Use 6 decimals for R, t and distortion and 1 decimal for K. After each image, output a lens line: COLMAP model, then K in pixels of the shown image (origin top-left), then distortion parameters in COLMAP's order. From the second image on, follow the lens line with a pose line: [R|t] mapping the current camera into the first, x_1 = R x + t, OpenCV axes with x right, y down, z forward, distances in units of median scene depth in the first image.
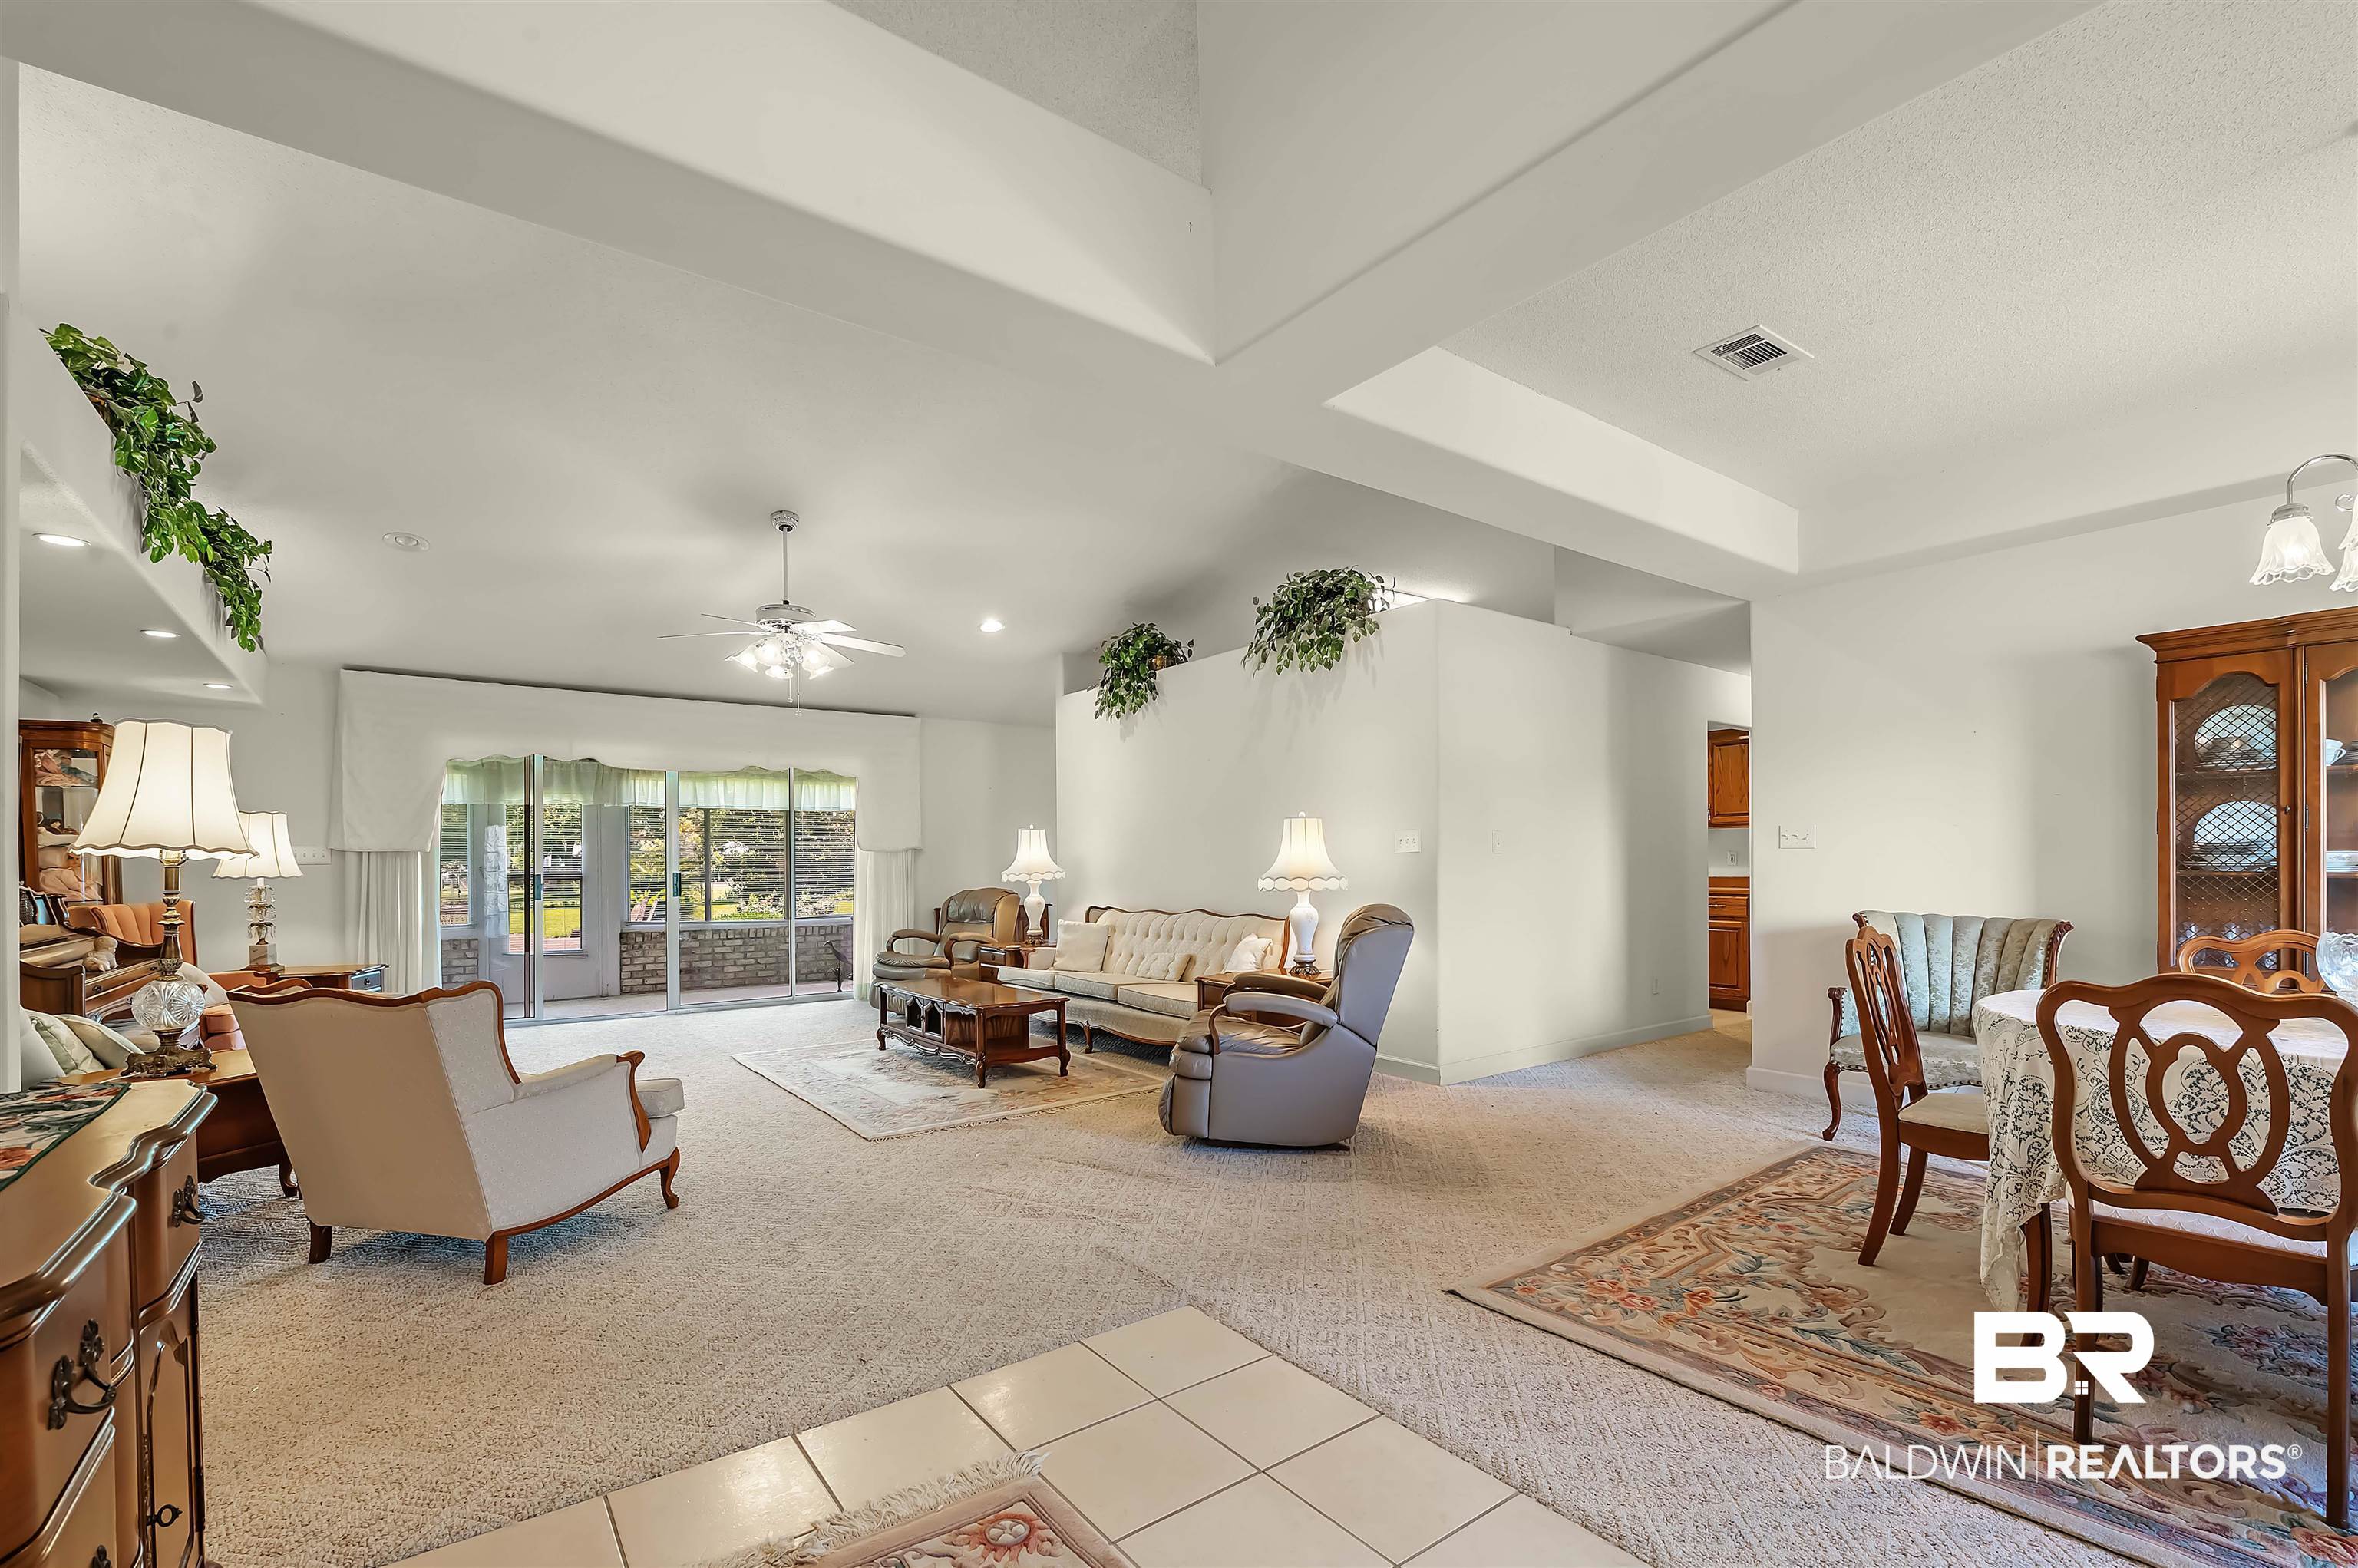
lens RADIAL K [[1026.8, 0, 1198.3], [0, 1026.8, 861.8], [0, 0, 1]] dist [-0.018807, -0.000302]
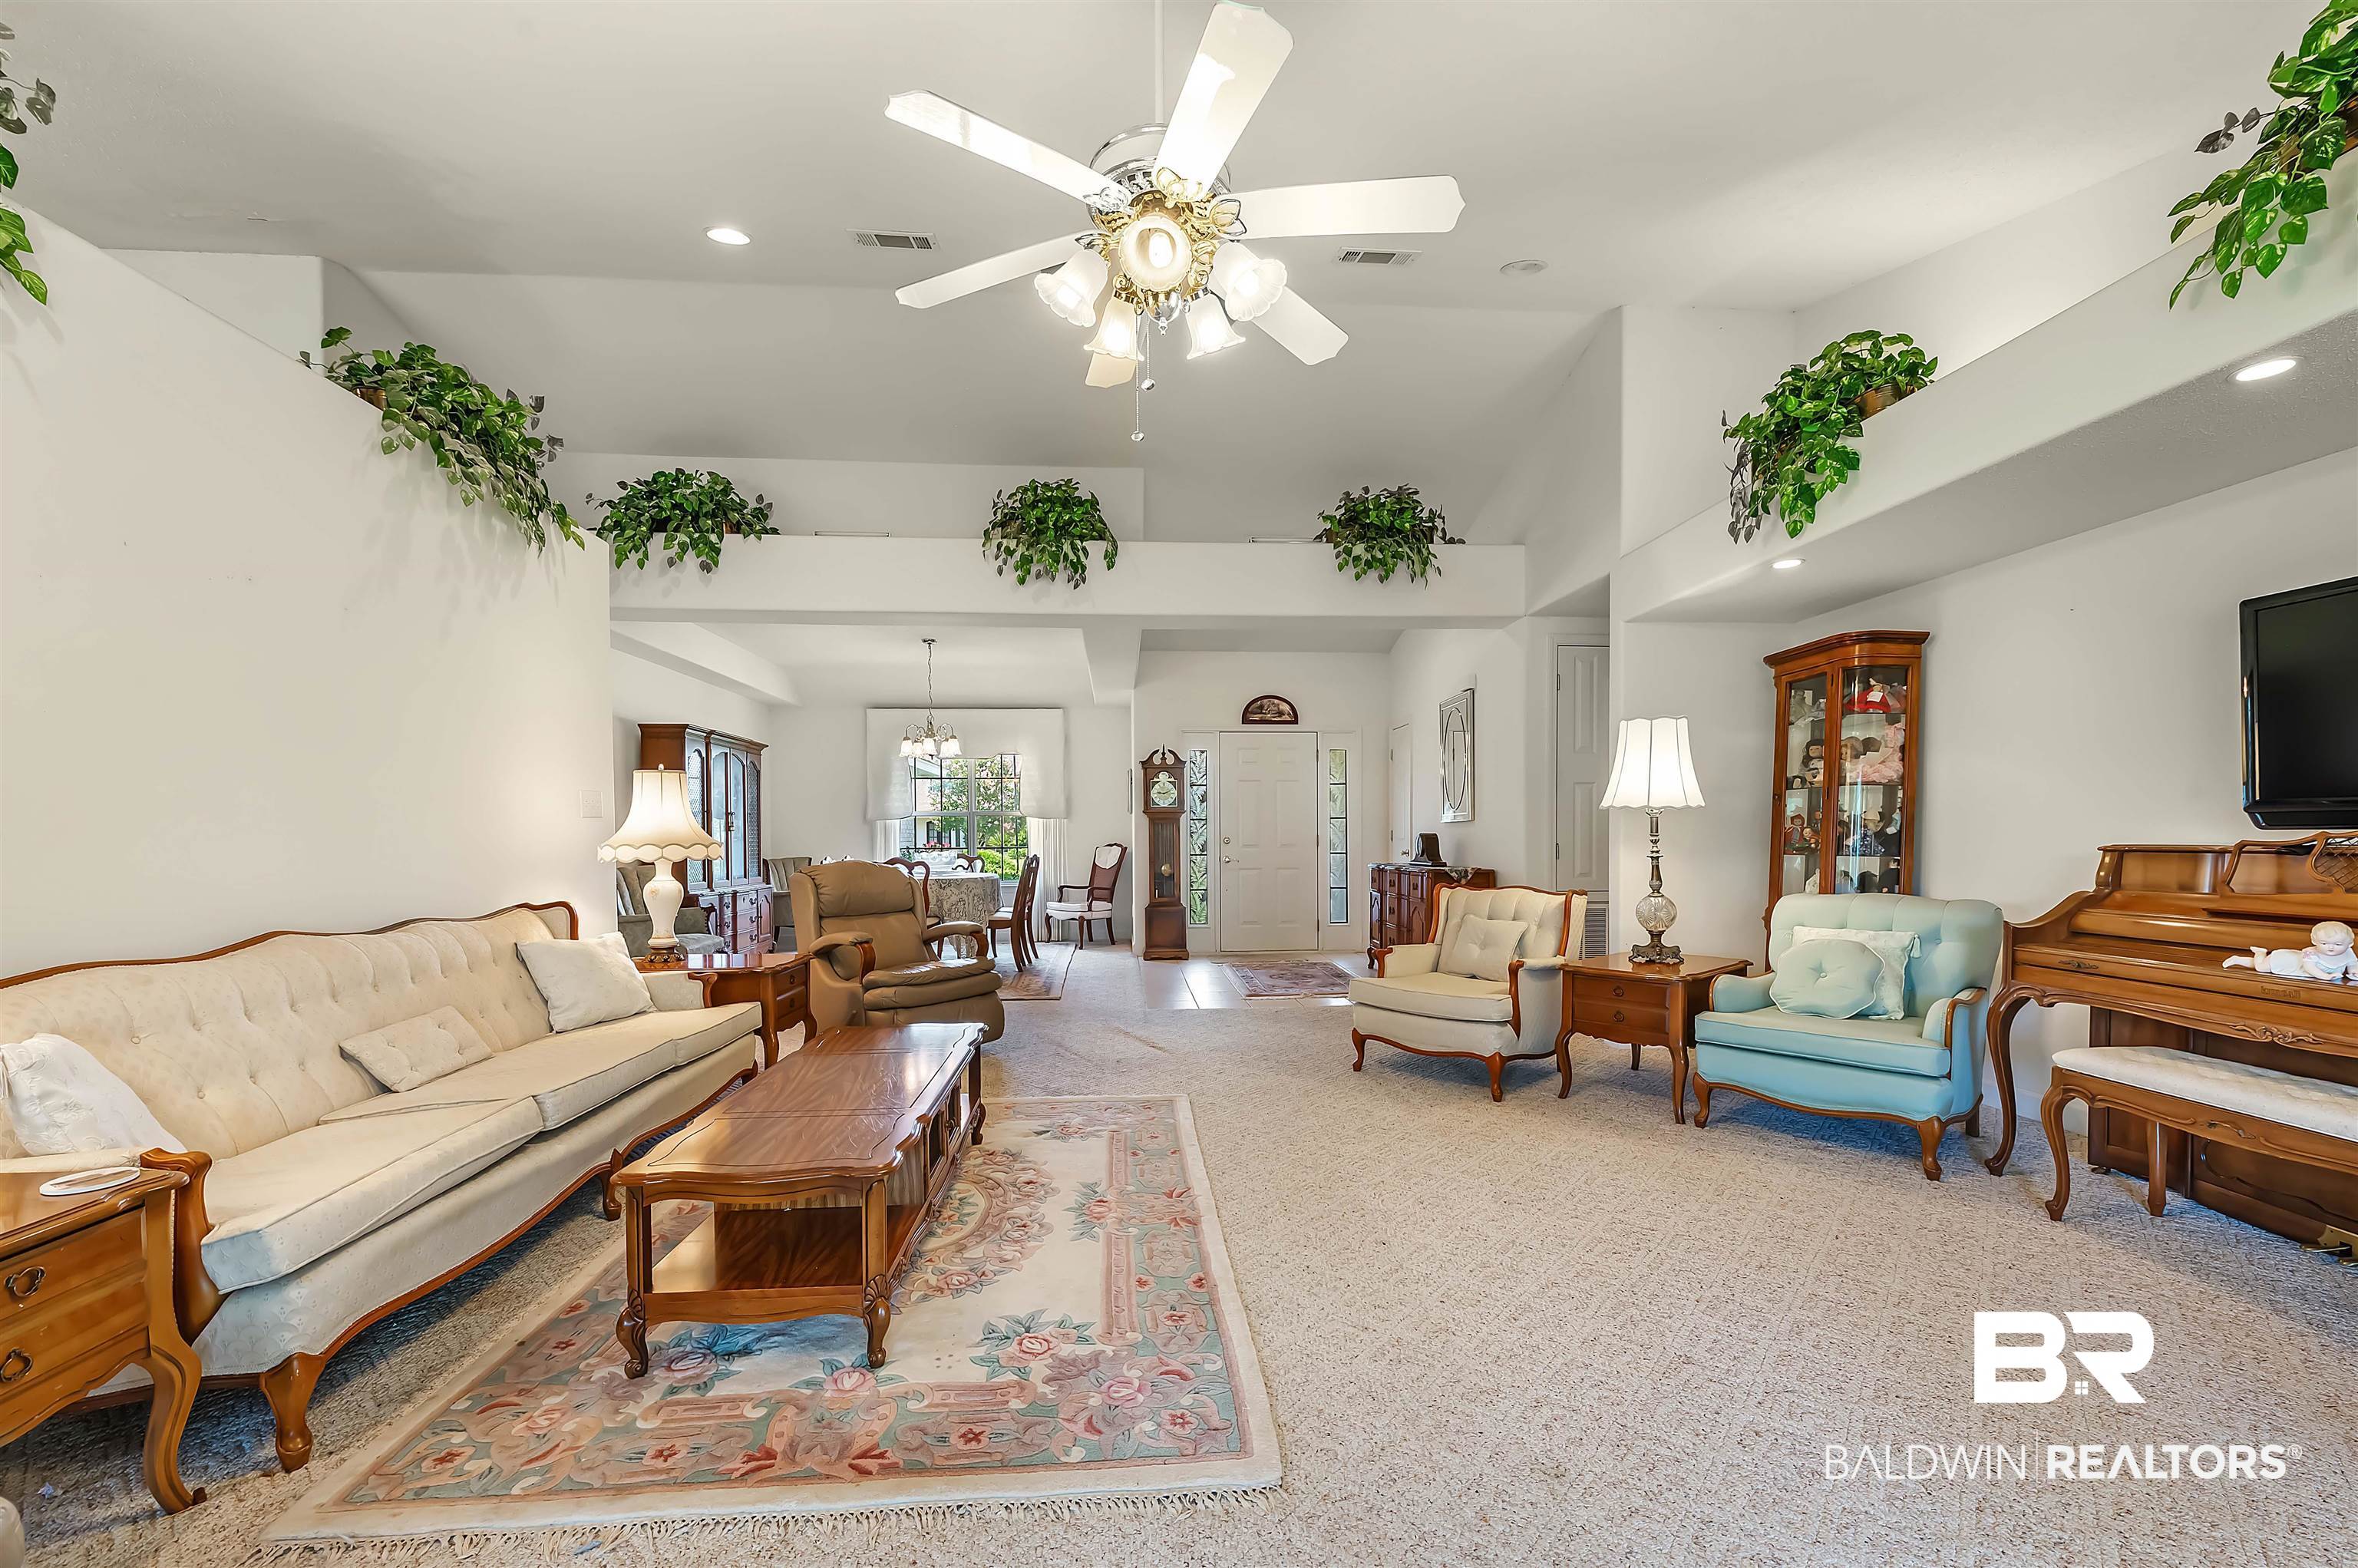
lens RADIAL K [[943.8, 0, 1192.9], [0, 943.8, 866.7], [0, 0, 1]] dist [-0.002137, -0.001847]
pose [[-0.842159, -0.005289, 0.539203, -0.494667], [0.011639, 0.999541, 0.027982, 0.012629], [-0.539104, 0.029841, -0.841711, 1.058305]]
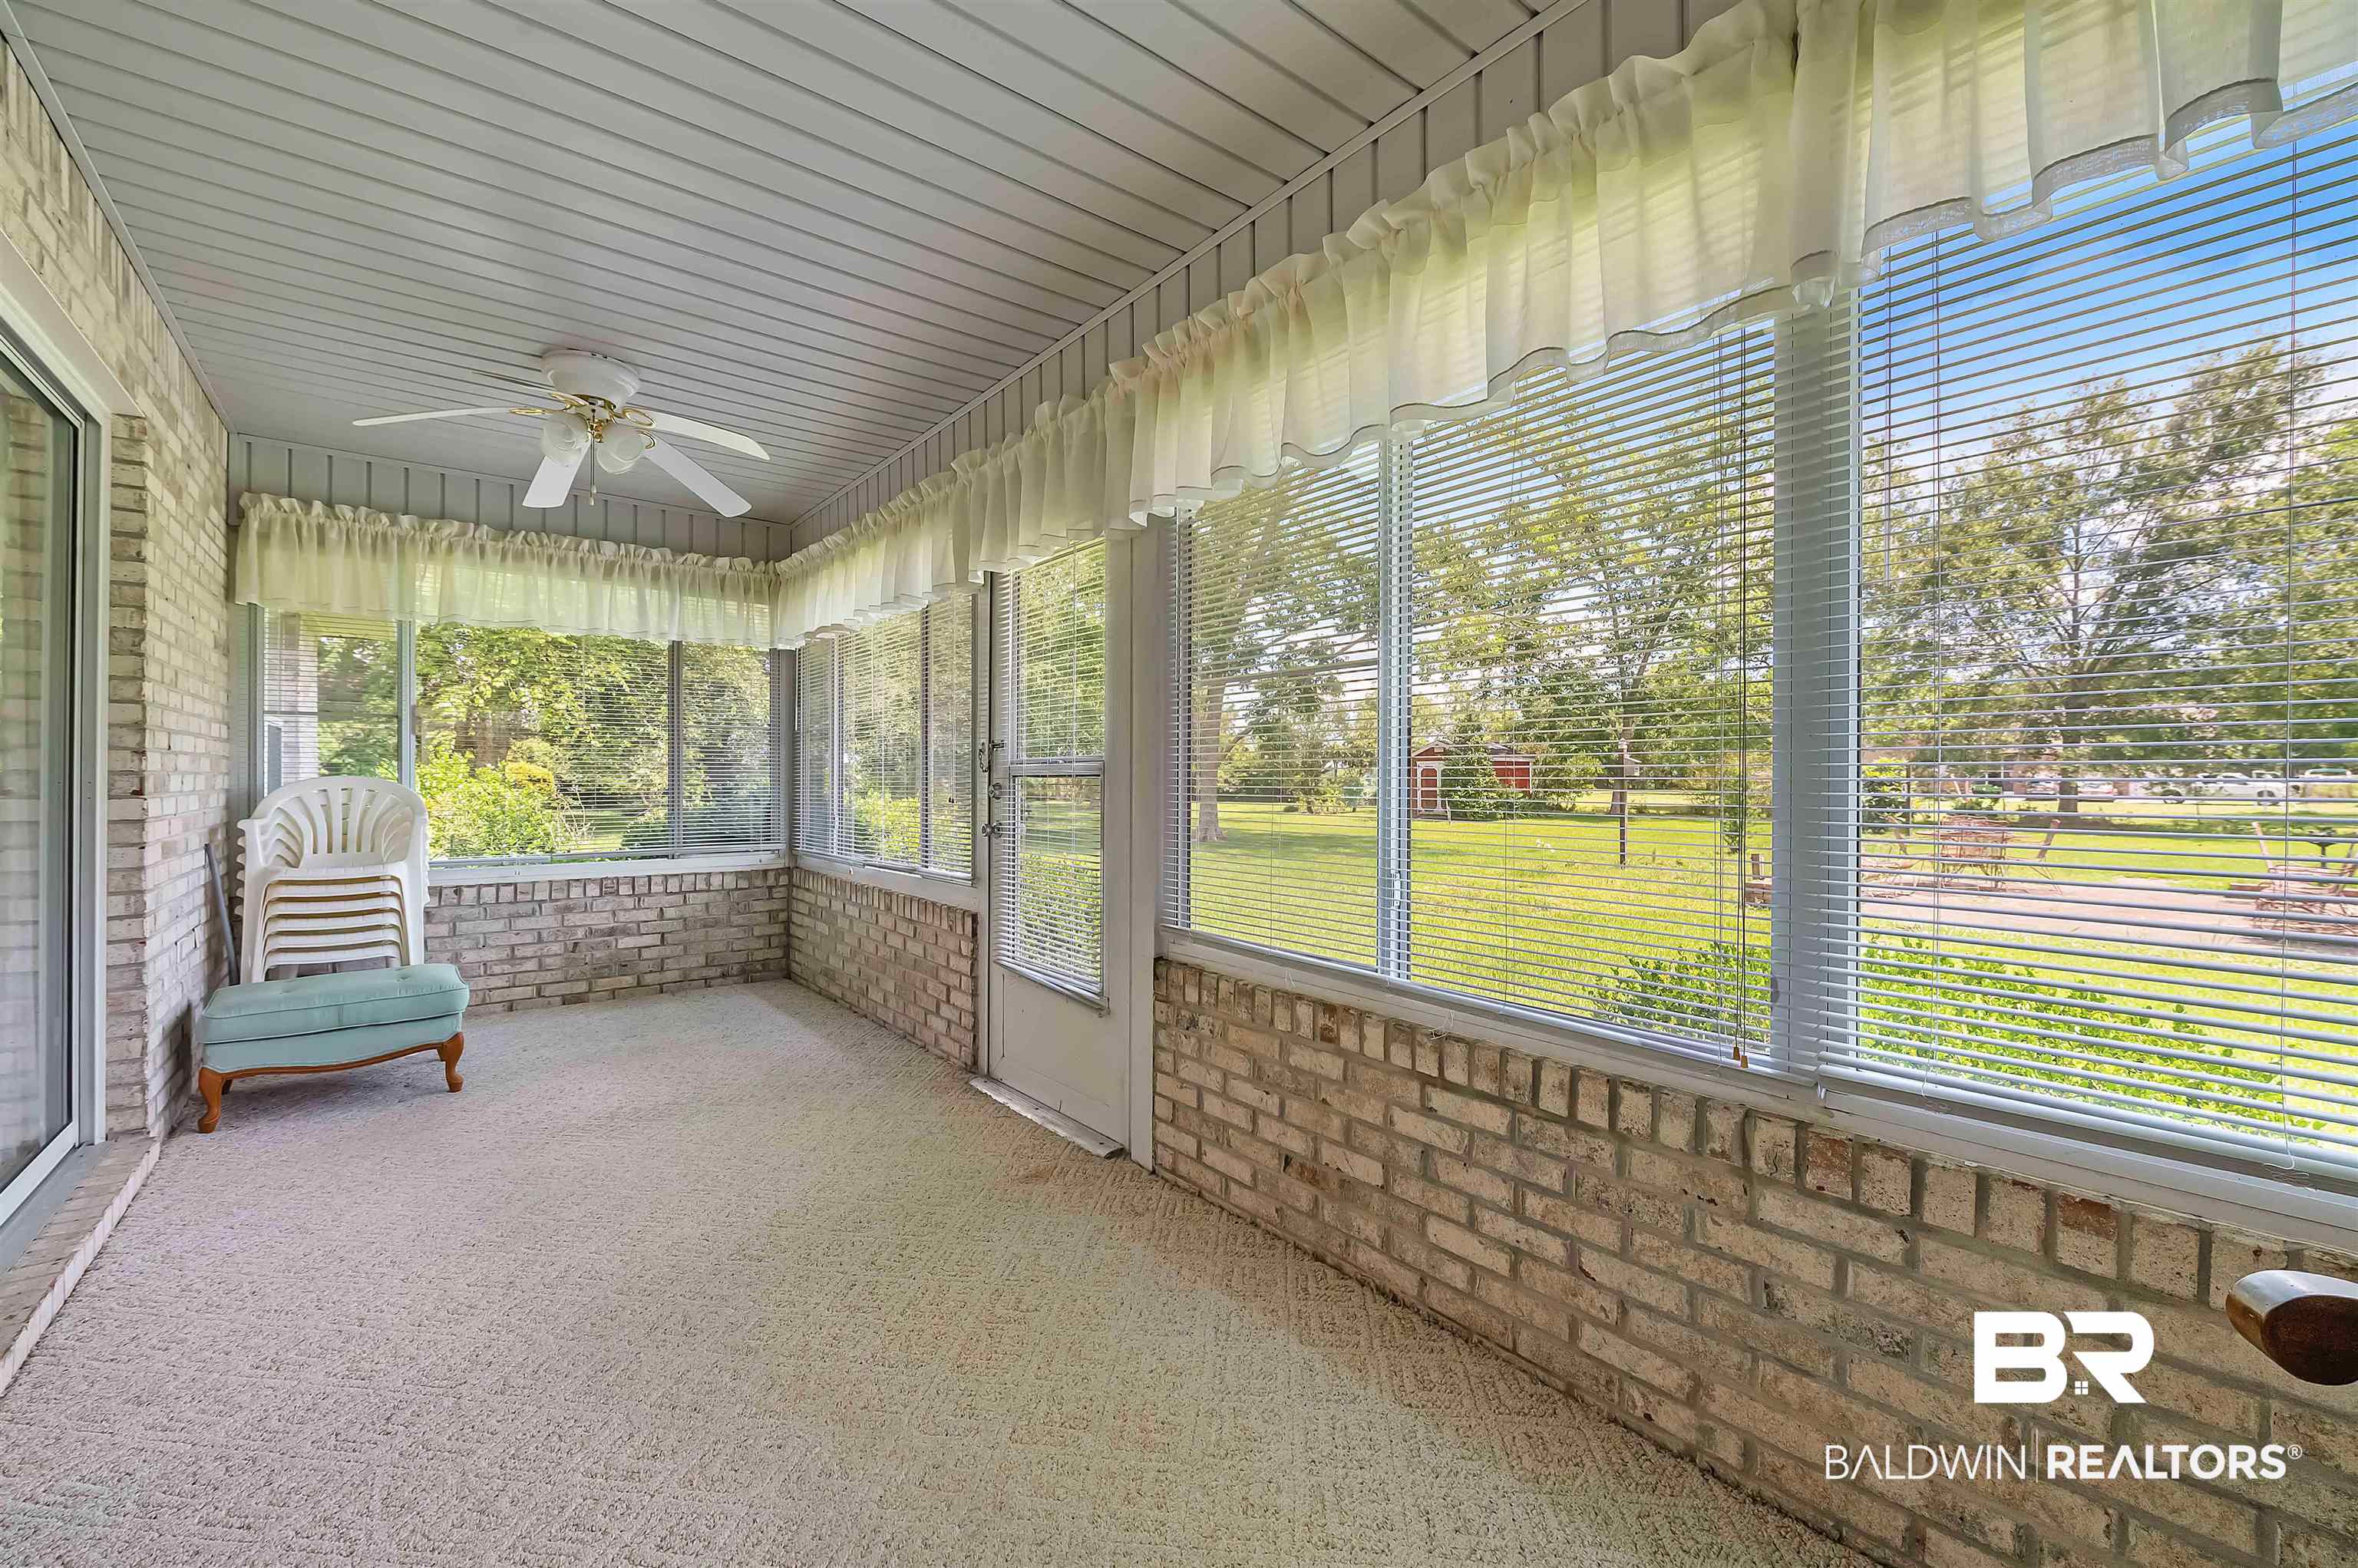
lens RADIAL K [[937.1, 0, 1182.5], [0, 937.1, 776.3], [0, 0, 1]] dist [-0.003605, -0.000542]
pose [[0.037502, 0.007173, -0.999271, -0.415804], [-0.001501, 0.999974, 0.007122, 0.021534], [0.999295, 0.001232, 0.037512, 1.391708]]
